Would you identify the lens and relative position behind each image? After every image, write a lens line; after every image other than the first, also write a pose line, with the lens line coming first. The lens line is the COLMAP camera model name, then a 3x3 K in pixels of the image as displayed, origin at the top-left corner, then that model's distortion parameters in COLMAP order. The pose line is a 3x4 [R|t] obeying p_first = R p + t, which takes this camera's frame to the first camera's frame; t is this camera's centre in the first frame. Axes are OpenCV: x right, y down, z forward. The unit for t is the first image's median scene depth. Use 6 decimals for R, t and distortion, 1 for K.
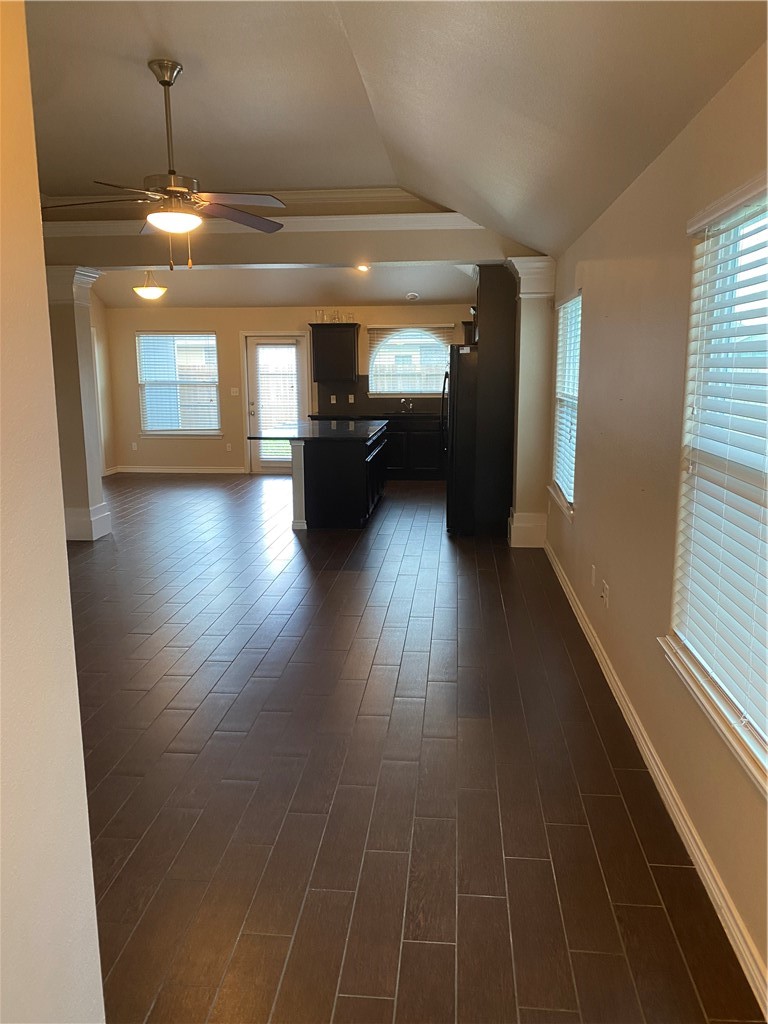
lens RADIAL K [[777.6, 0, 386.2], [0, 777.6, 493.0], [0, 0, 1]] dist [-0.000010, -0.000529]
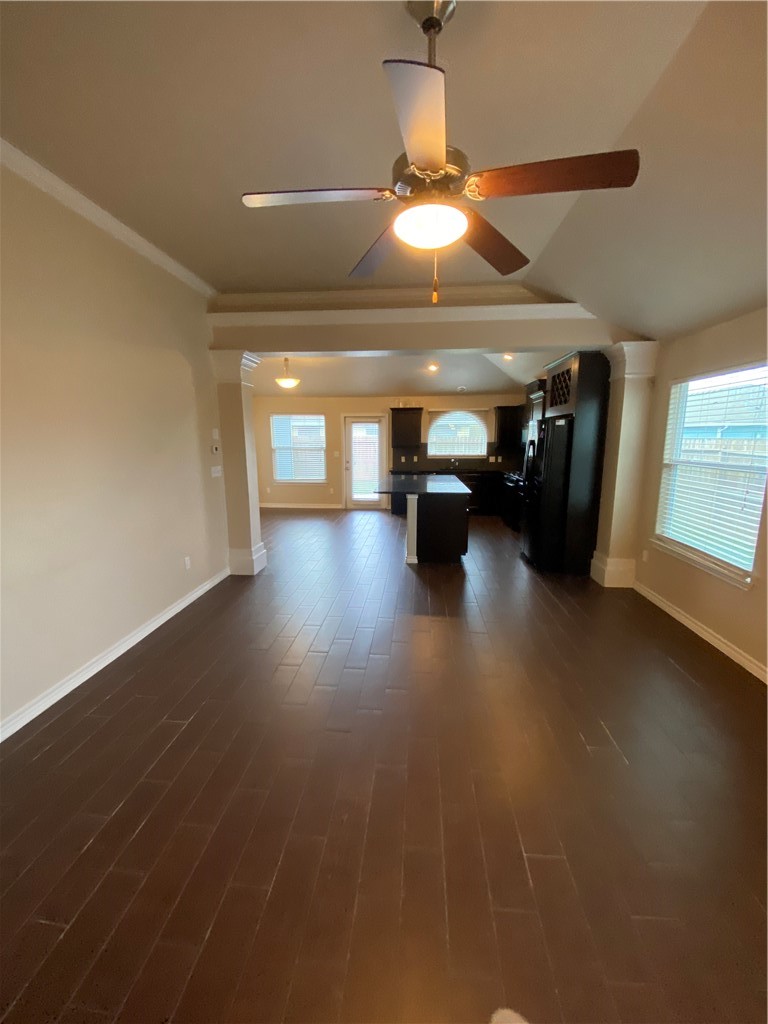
lens RADIAL K [[414.8, 0, 384.0], [0, 414.8, 512.0], [0, 0, 1]] dist [-0.031891, -0.000085]
pose [[0.999996, 0.001532, -0.002365, -0.105200], [-0.001499, 0.999907, 0.013534, -0.031292], [0.002385, -0.013531, 0.999906, 0.212256]]
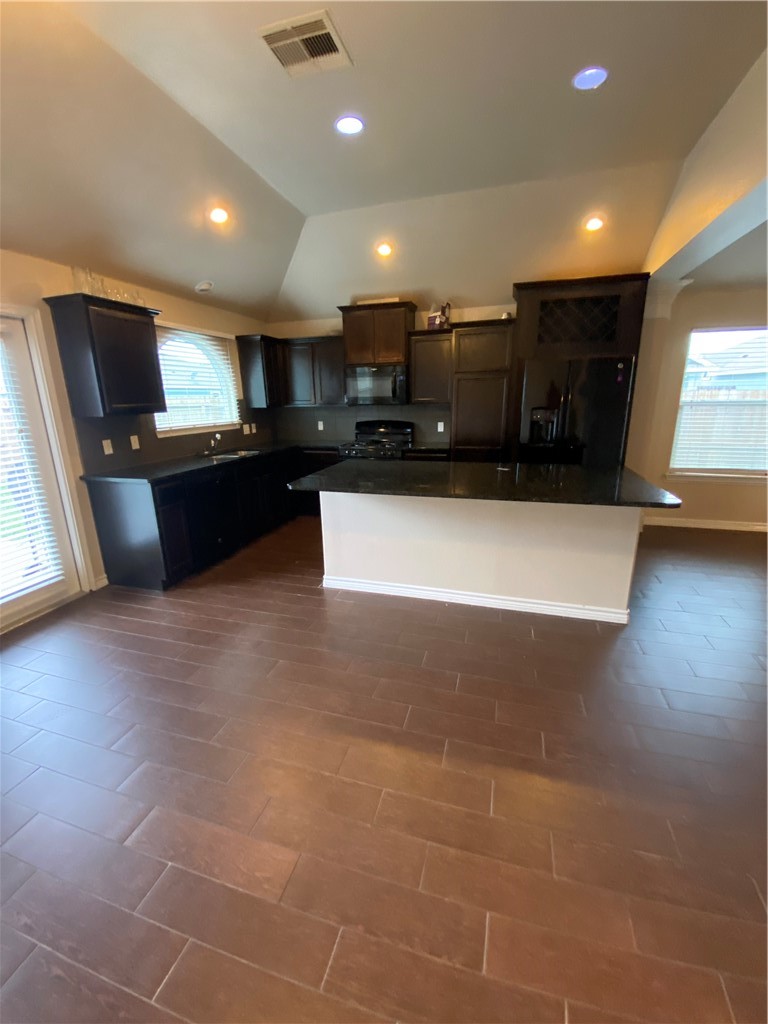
lens RADIAL K [[414.8, 0, 384.0], [0, 414.8, 512.0], [0, 0, 1]] dist [-0.031891, -0.000085]
pose [[0.199284, -0.254247, 0.946385, -0.325333], [0.177175, 0.959189, 0.220378, -0.107587], [-0.963792, 0.123758, 0.236197, 0.763557]]
